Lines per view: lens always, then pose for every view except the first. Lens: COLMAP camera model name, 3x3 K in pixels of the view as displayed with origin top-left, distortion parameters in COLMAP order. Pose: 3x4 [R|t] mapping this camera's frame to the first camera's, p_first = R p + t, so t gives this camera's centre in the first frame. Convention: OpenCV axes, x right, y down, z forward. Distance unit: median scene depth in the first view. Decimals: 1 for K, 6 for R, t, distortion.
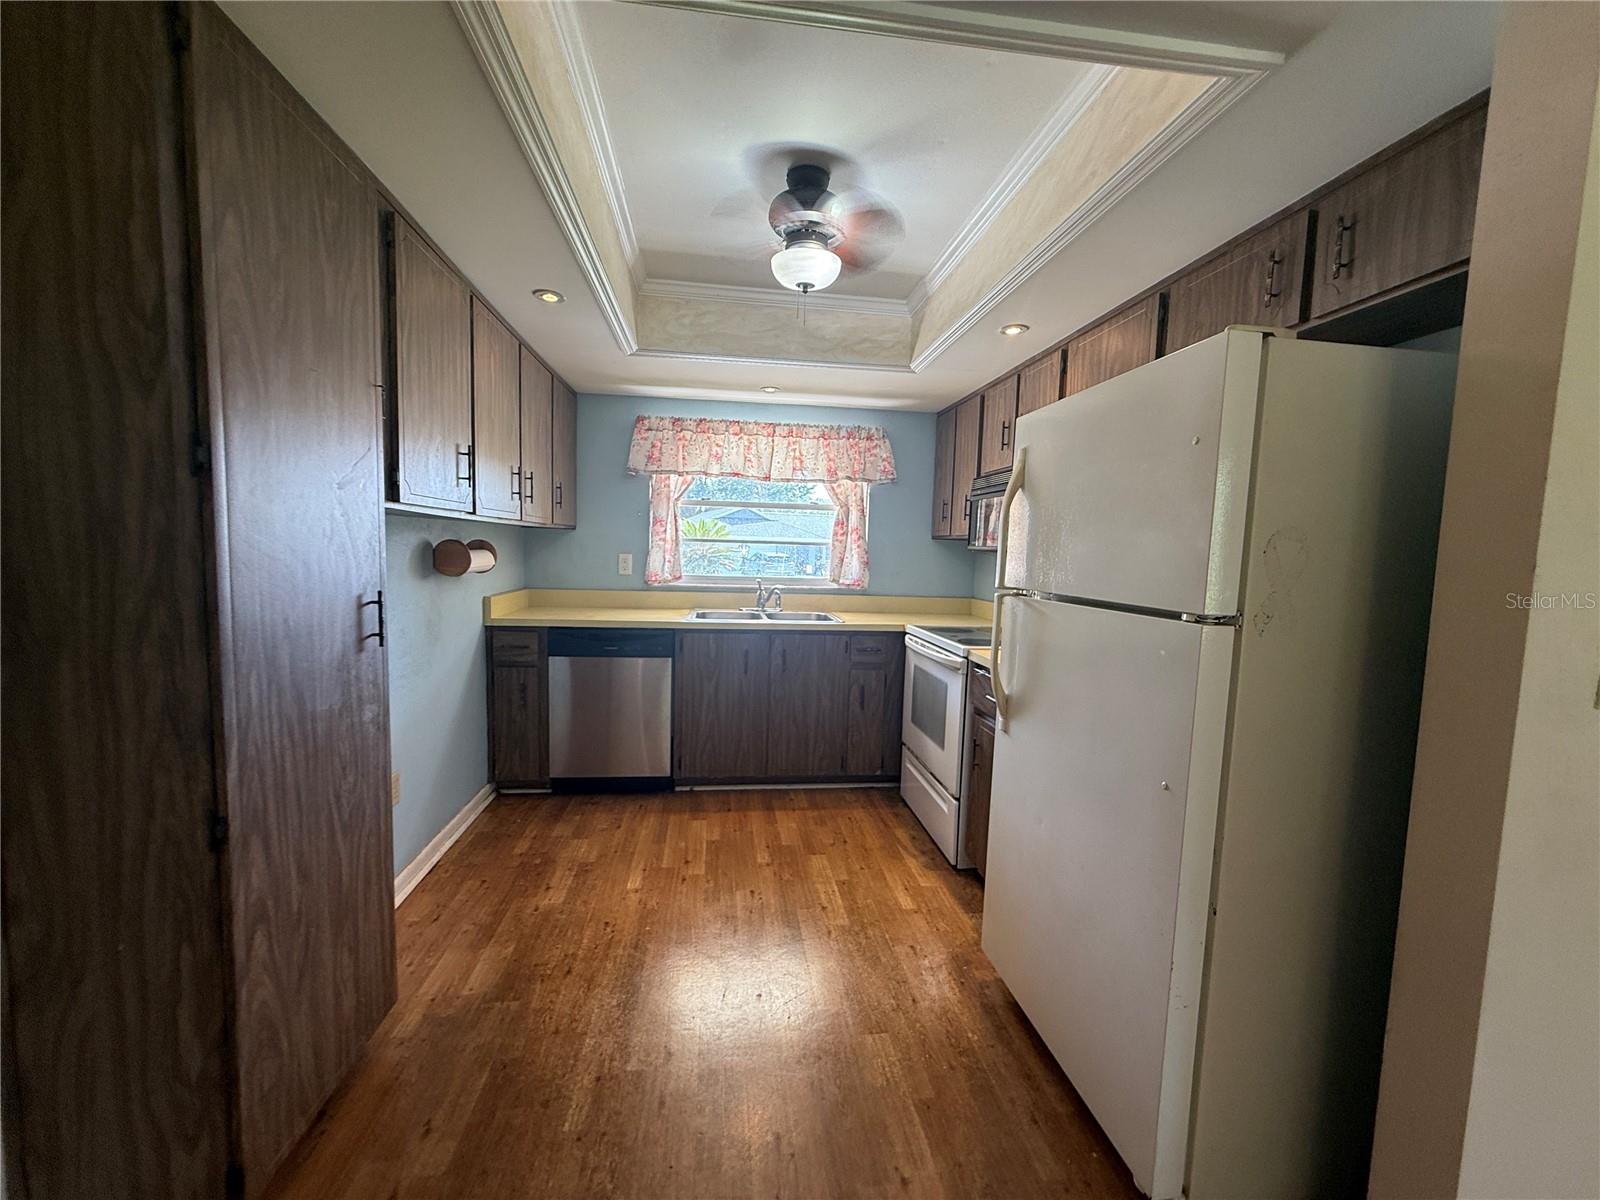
lens RADIAL K [[638.2, 0, 798.2], [0, 638.2, 601.9], [0, 0, 1]] dist [0.001637, 0.000708]
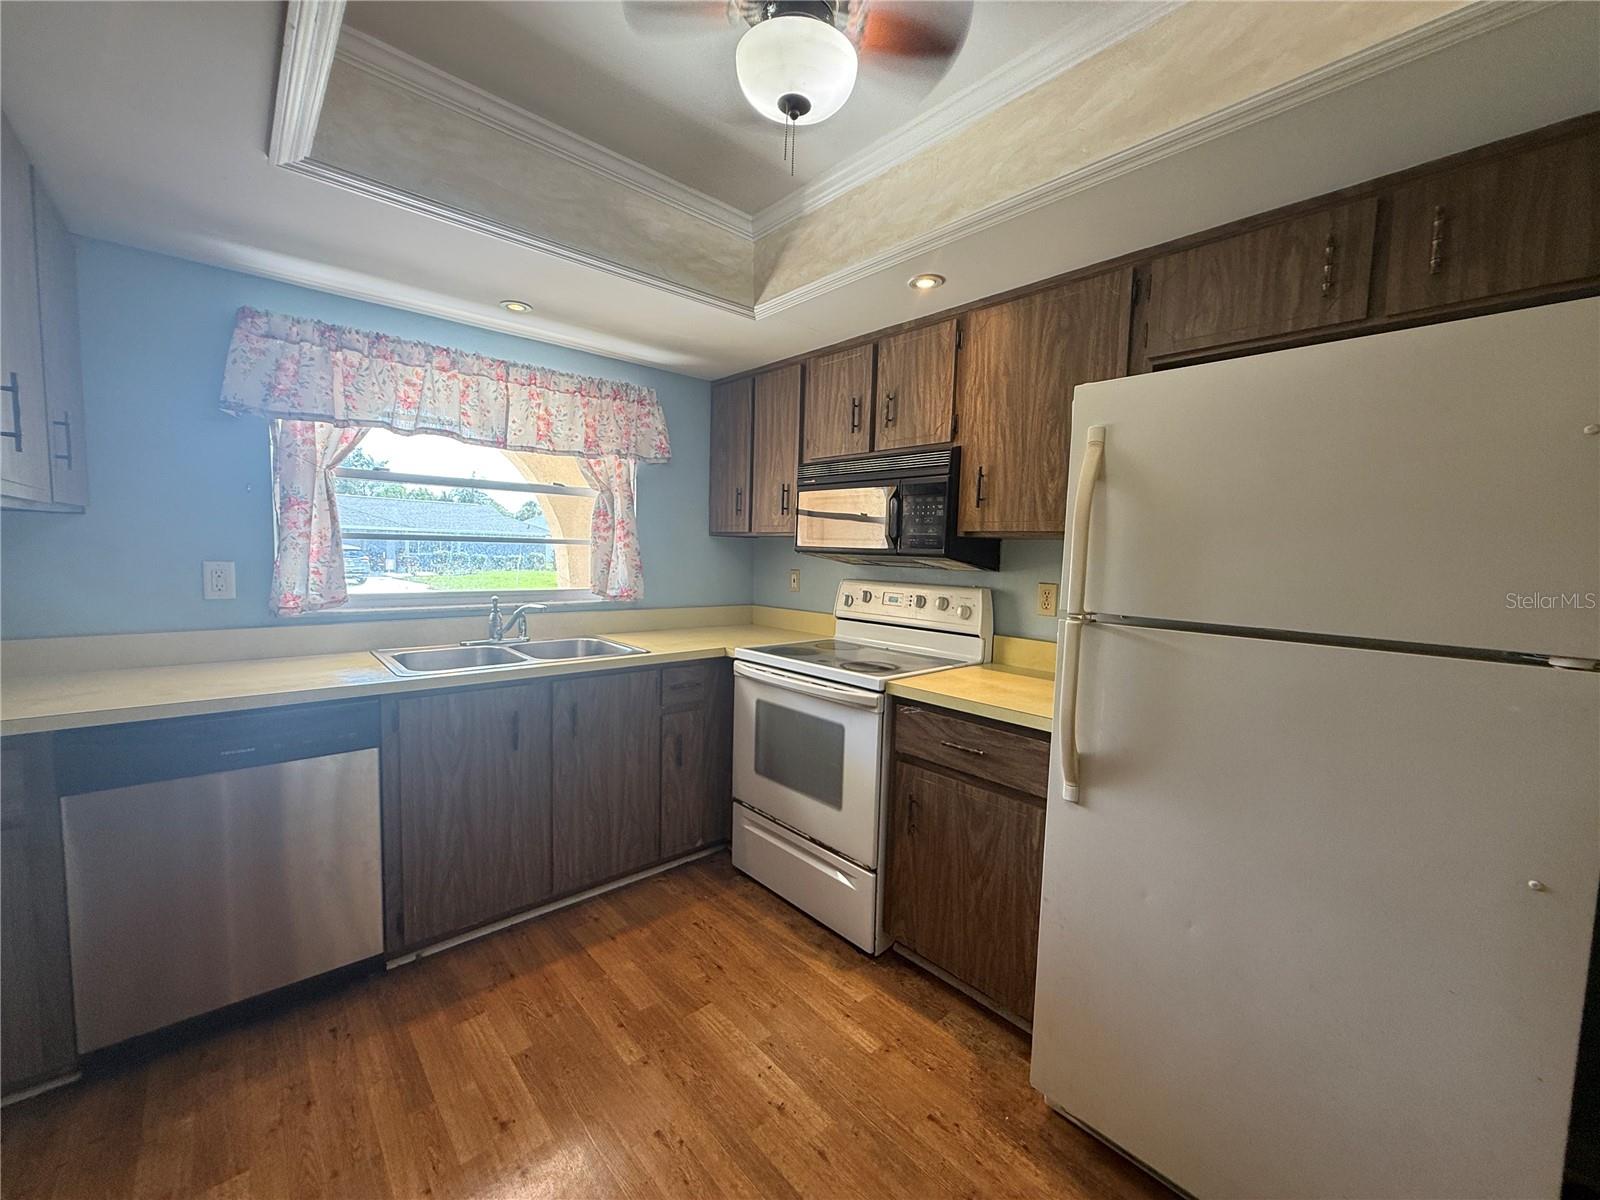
lens RADIAL K [[638.2, 0, 800.1], [0, 638.2, 600.6], [0, 0, 1]] dist [0.001637, 0.000708]
pose [[0.822319, -0.053634, 0.566493, -0.203417], [0.045785, 0.998557, 0.028079, -0.040469], [-0.567182, 0.002847, 0.823588, 0.319305]]
